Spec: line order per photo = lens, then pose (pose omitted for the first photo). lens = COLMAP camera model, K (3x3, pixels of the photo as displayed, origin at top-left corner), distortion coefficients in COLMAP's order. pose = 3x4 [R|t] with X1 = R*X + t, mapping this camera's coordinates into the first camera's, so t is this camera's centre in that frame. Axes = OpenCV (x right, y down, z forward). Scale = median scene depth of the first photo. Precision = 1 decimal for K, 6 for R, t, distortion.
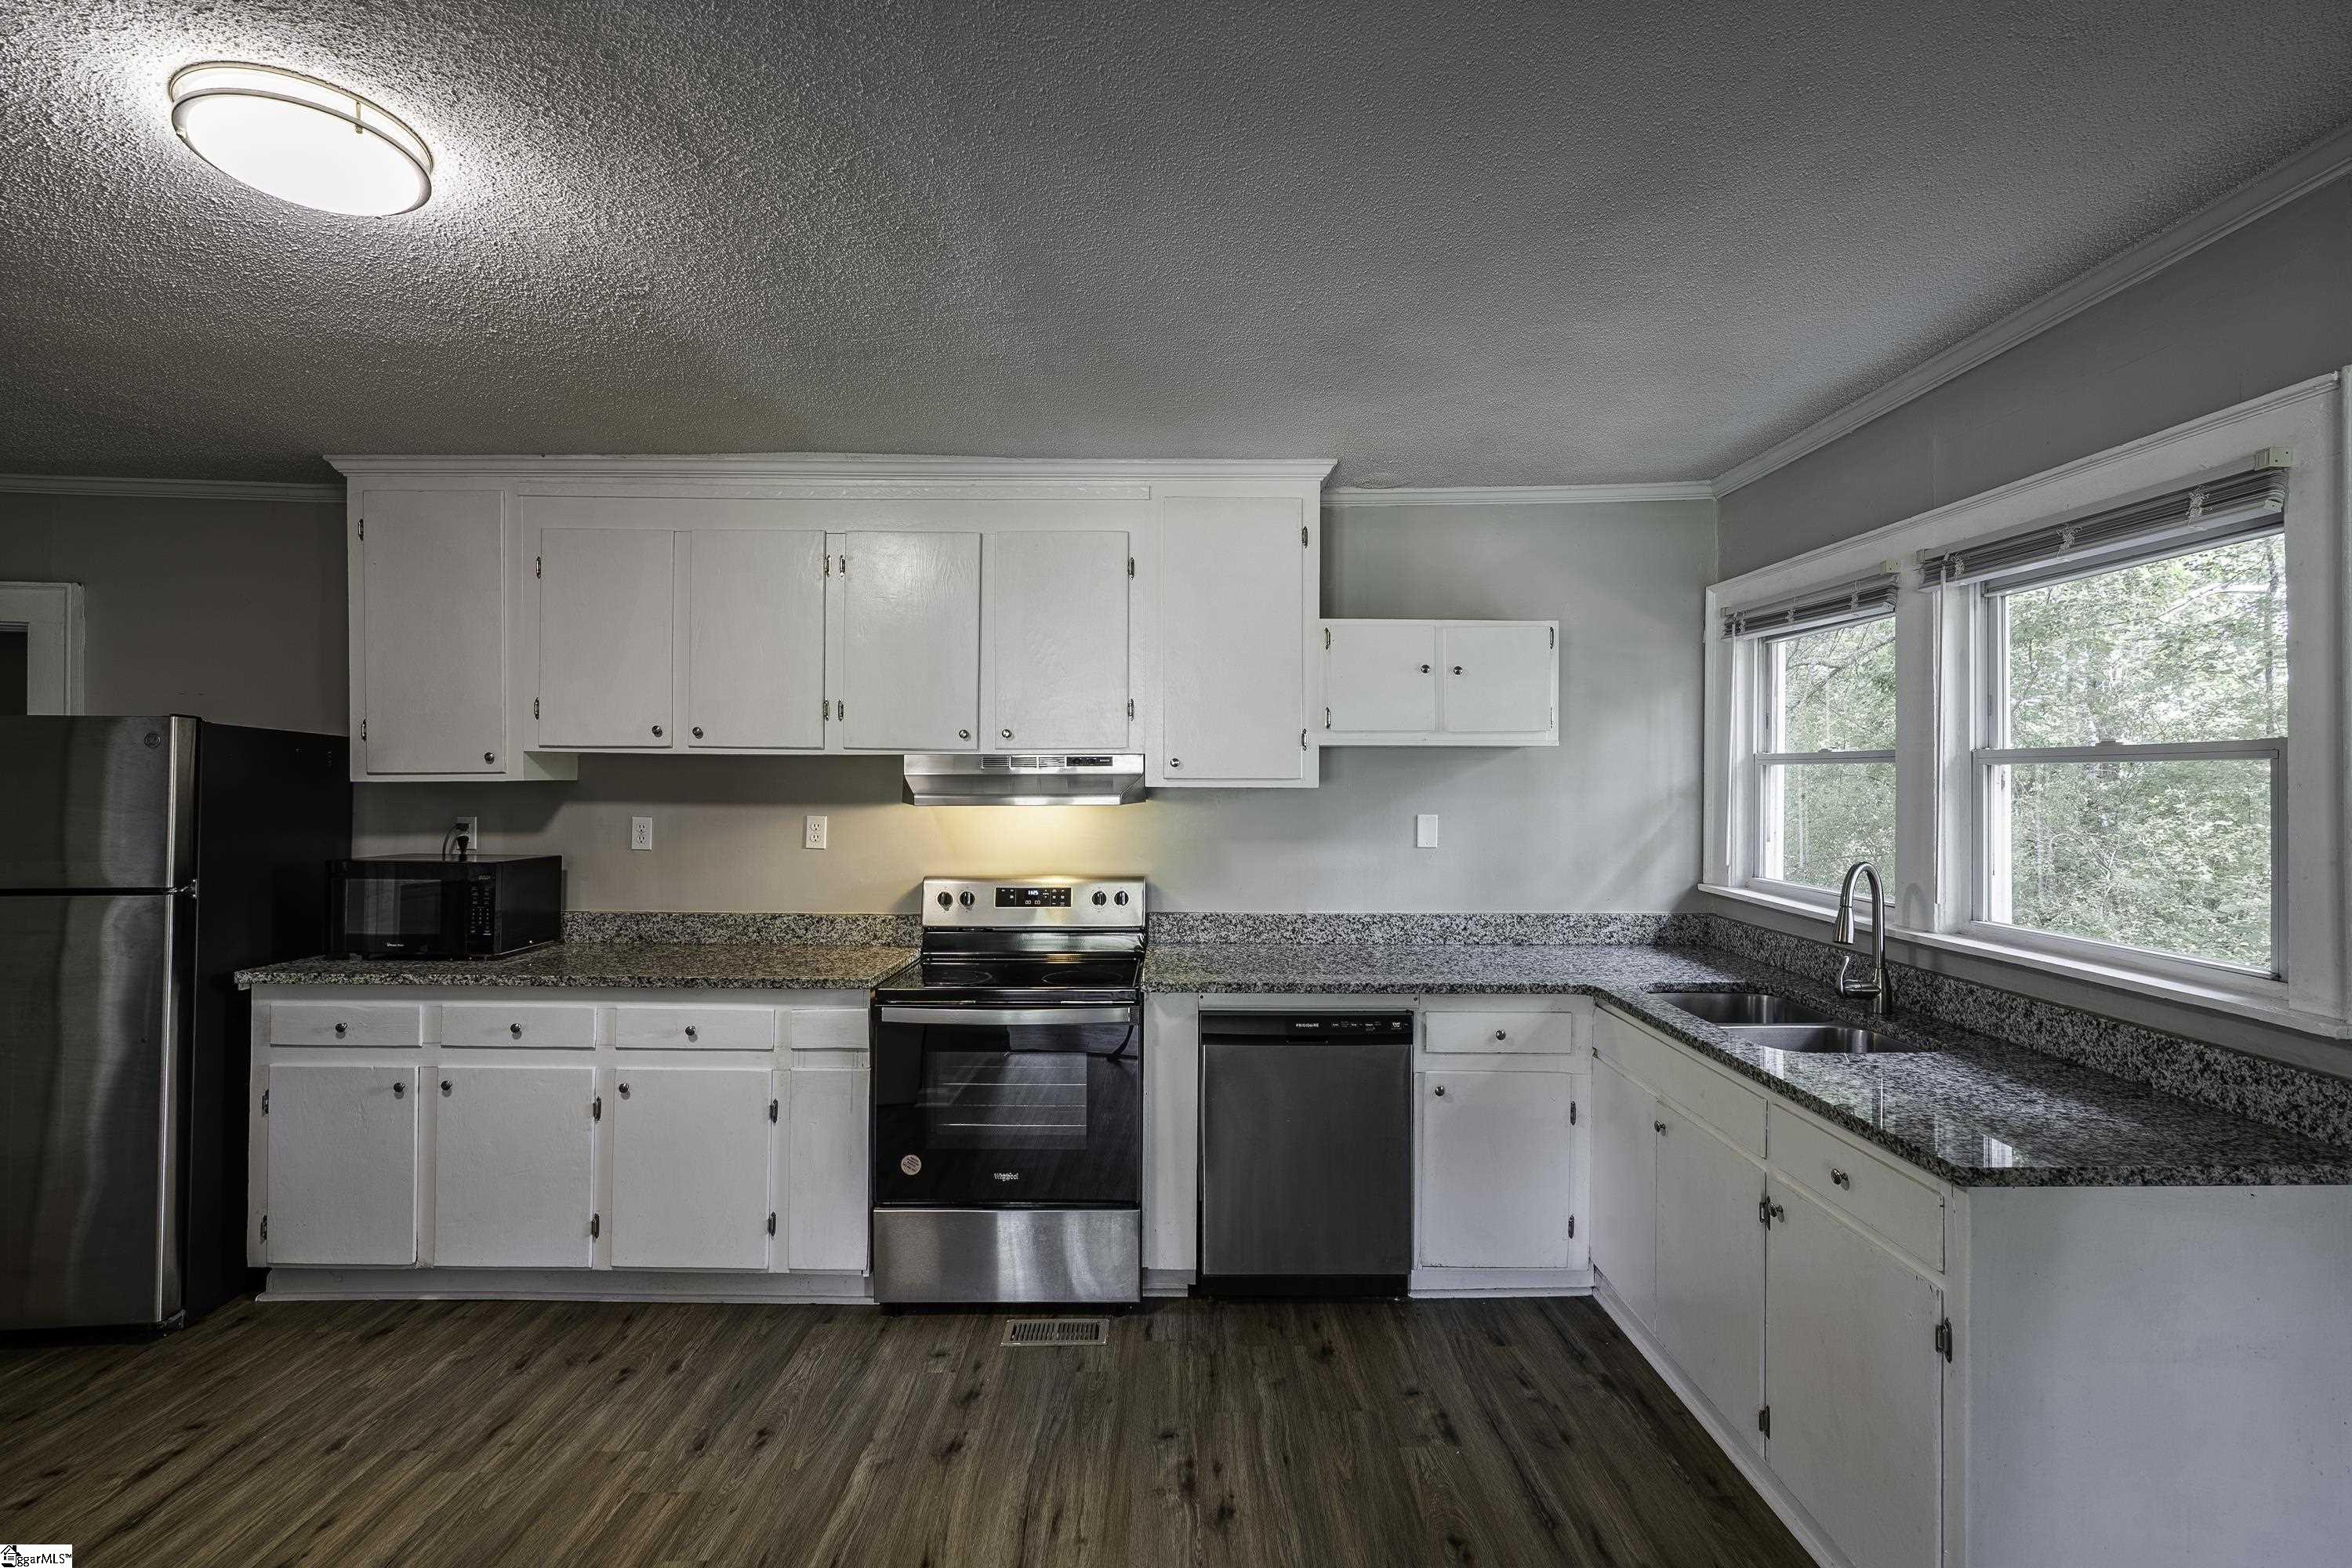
lens RADIAL K [[1049.8, 0, 1177.4], [0, 1049.8, 780.7], [0, 0, 1]] dist [-0.007596, 0.002910]
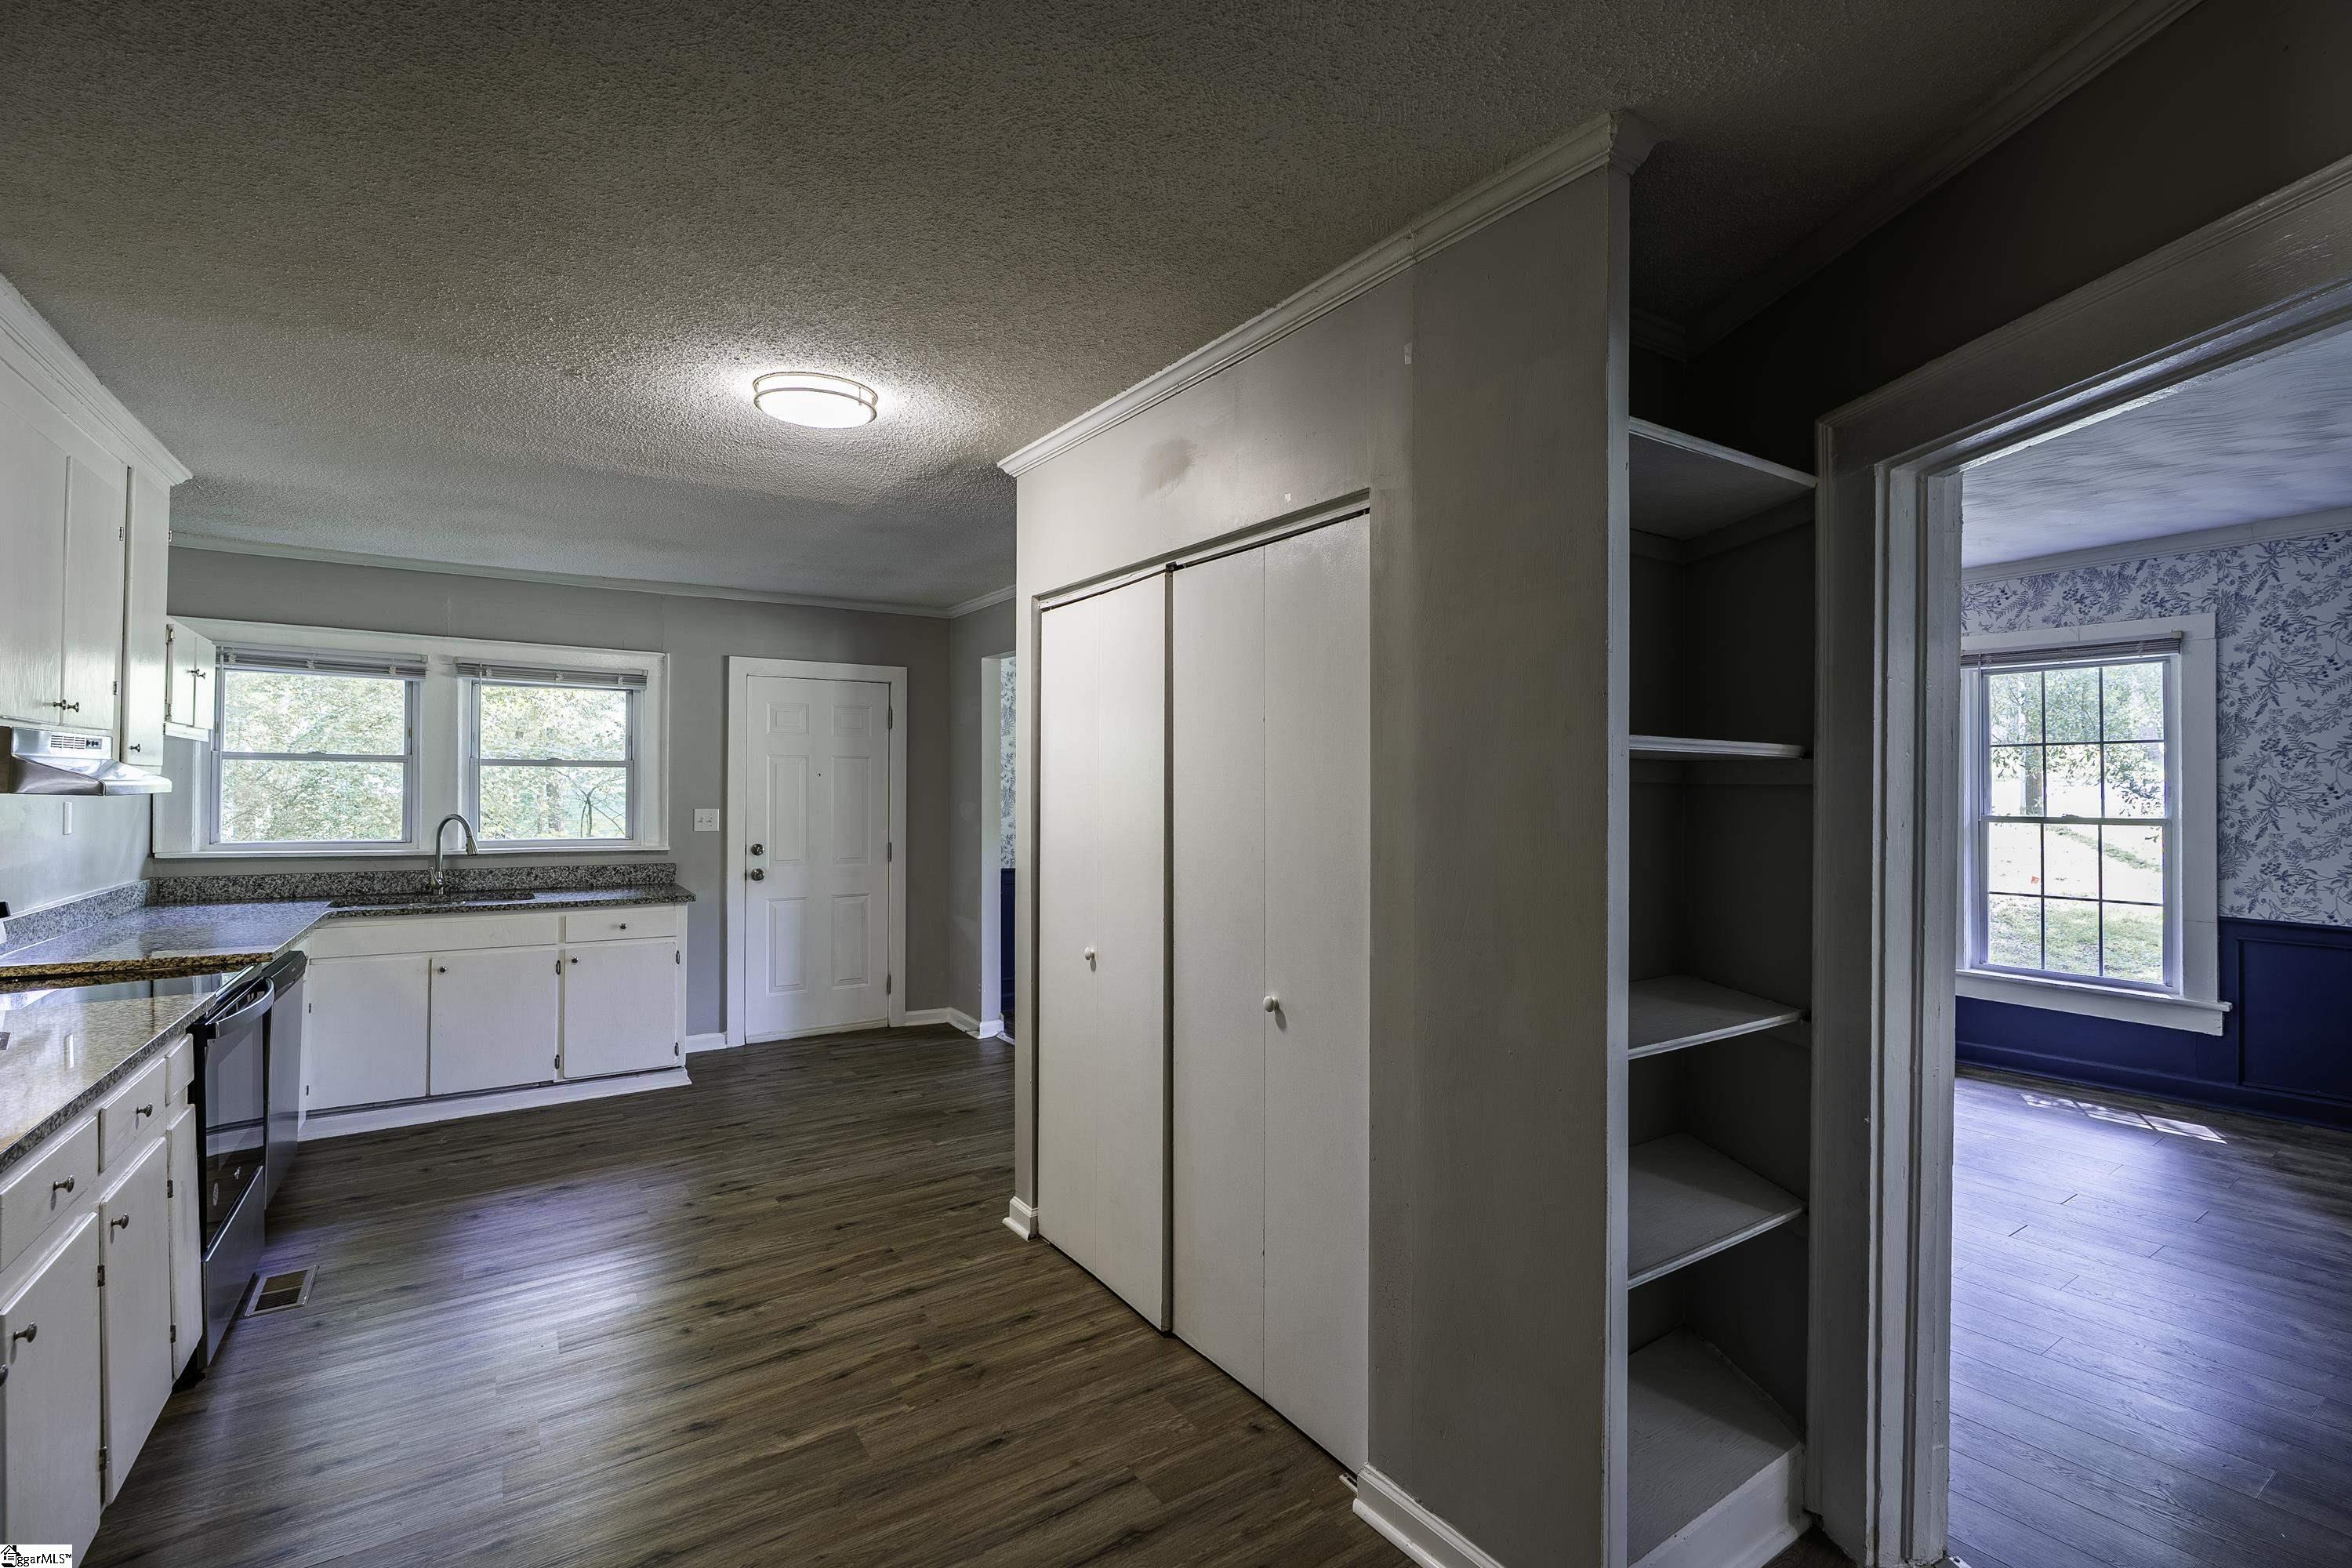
lens RADIAL K [[1049.8, 0, 1179.9], [0, 1049.8, 778.7], [0, 0, 1]] dist [-0.007596, 0.002910]
pose [[-0.547601, 0.001365, 0.836738, -1.448954], [-0.004929, 0.999976, -0.004857, 0.011618], [-0.836725, -0.006784, -0.547581, 0.799926]]
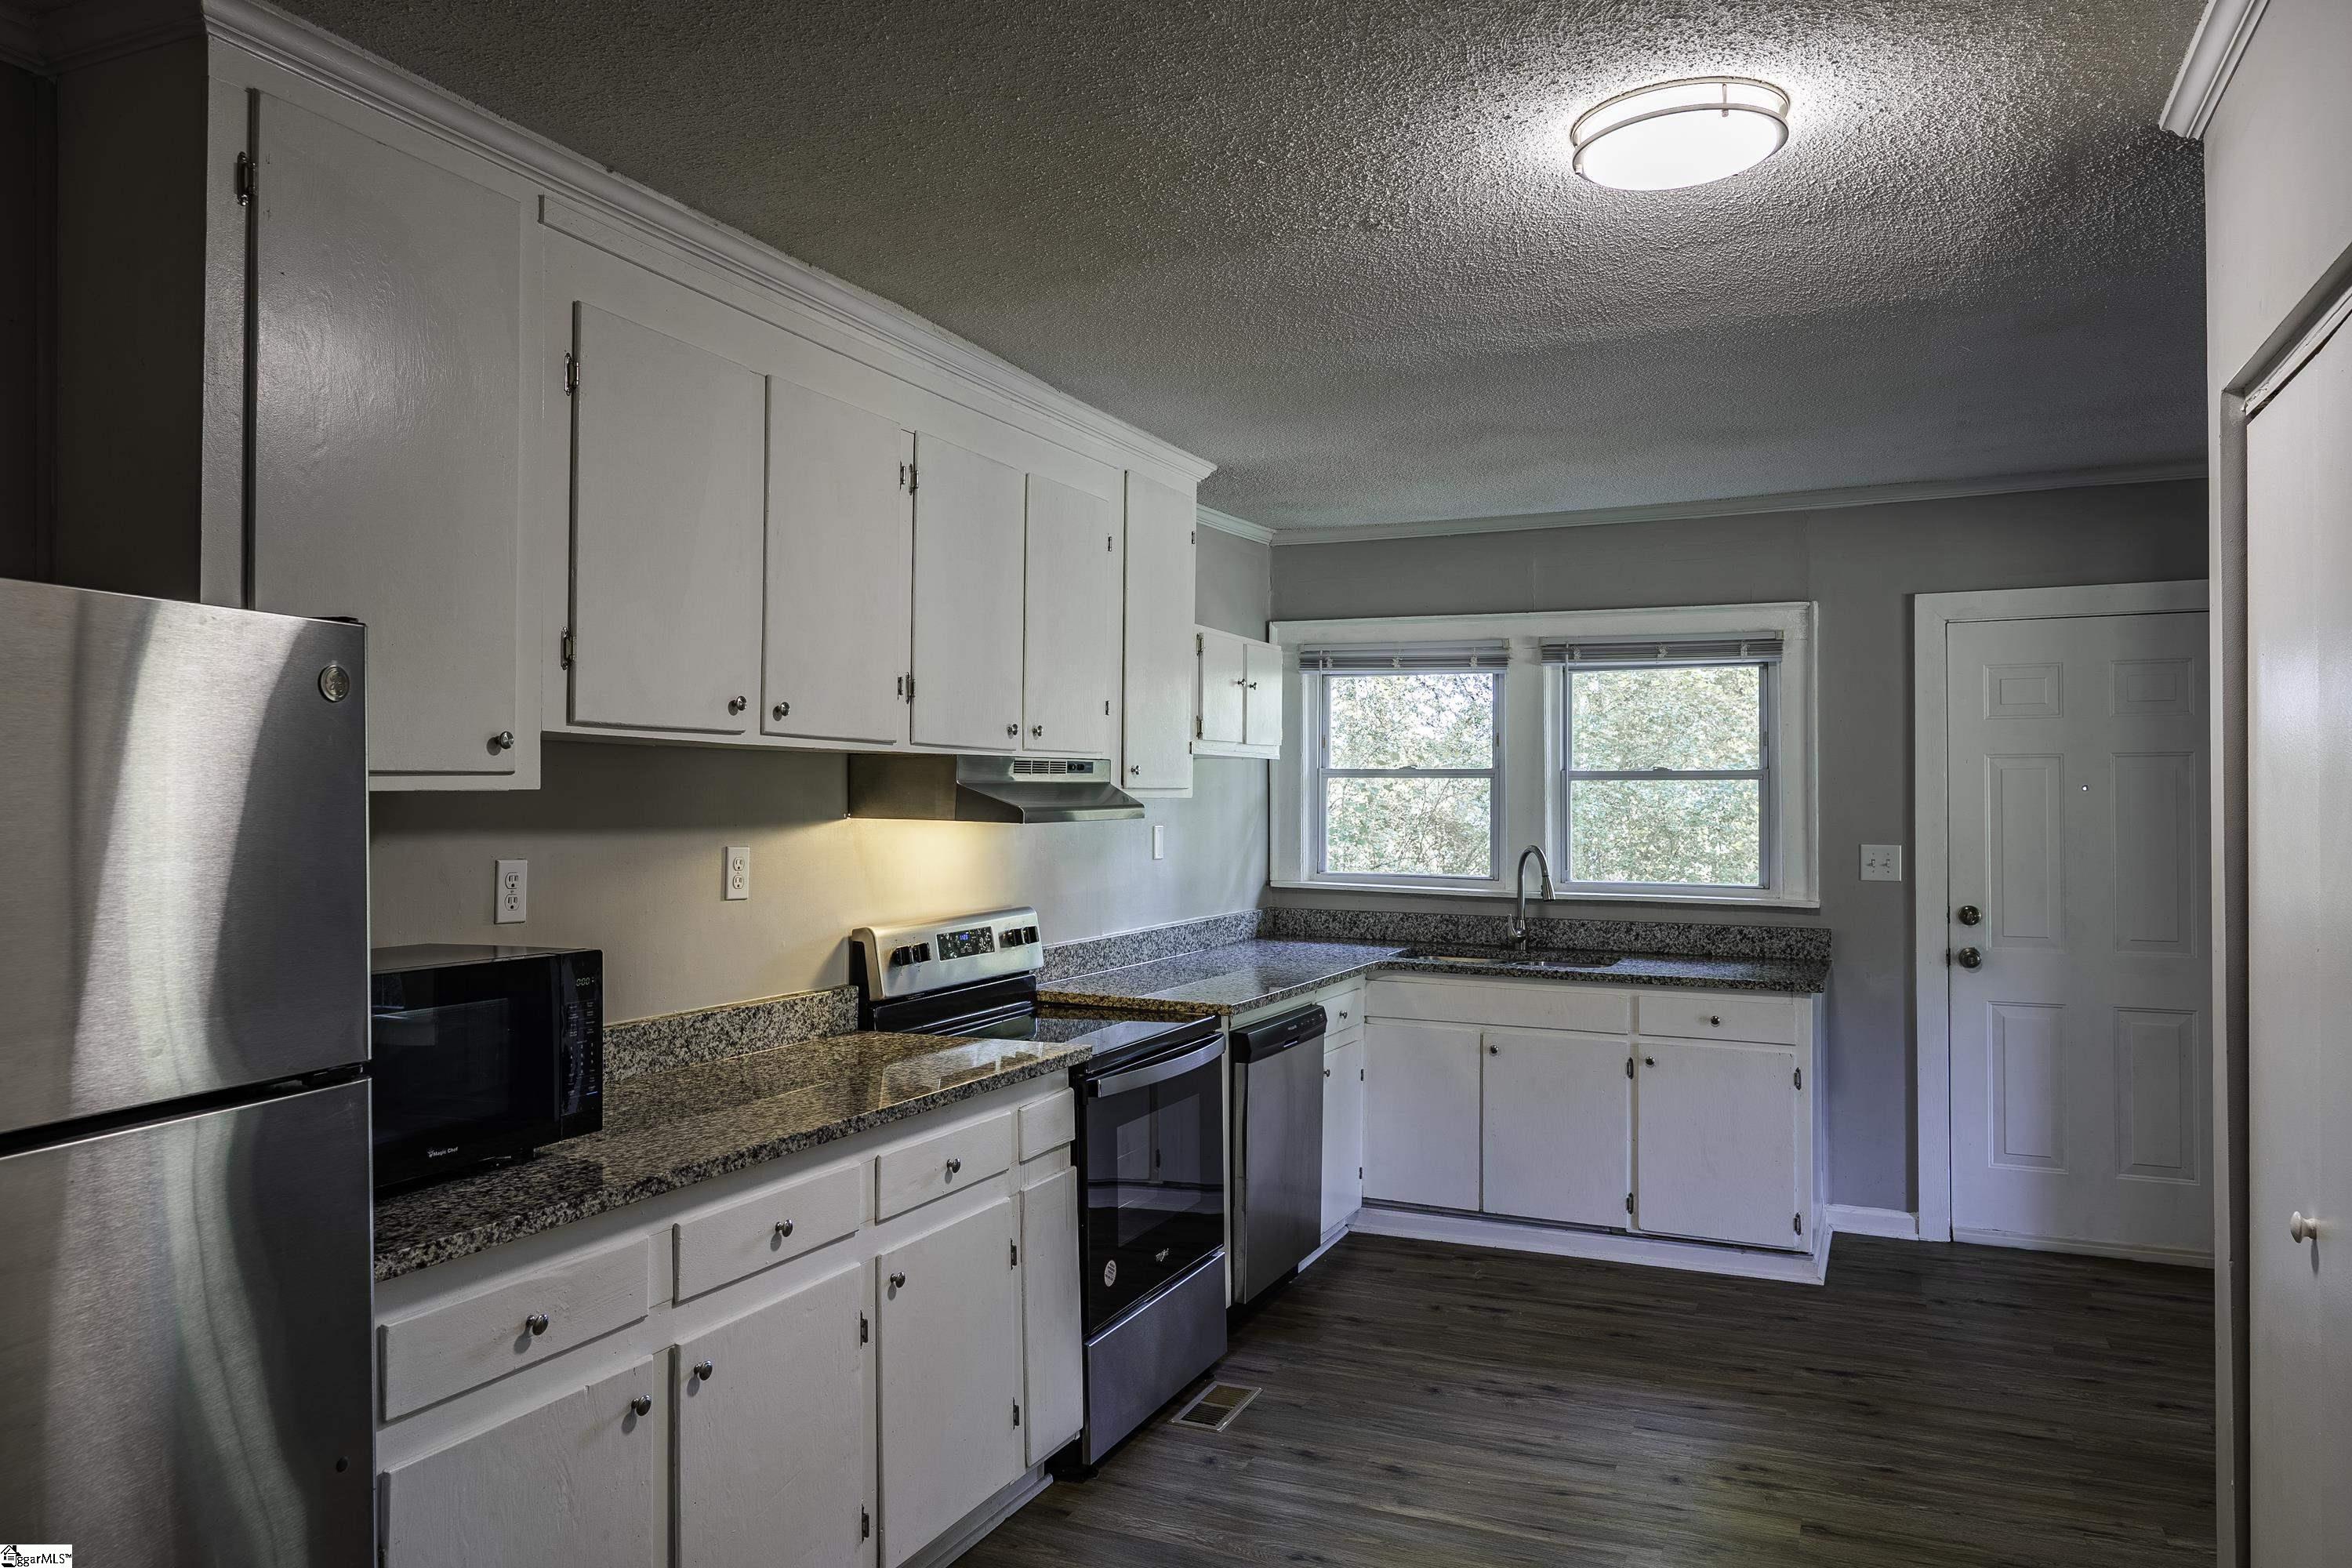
lens RADIAL K [[1551.1, 0, 1181.7], [0, 1551.1, 776.8], [0, 0, 1]] dist [0.001564, 0.001092]
pose [[0.421271, 0.009316, 0.906887, -1.299256], [0.001437, 0.999939, -0.010939, 0.002986], [-0.906933, 0.005911, 0.421232, 0.451985]]
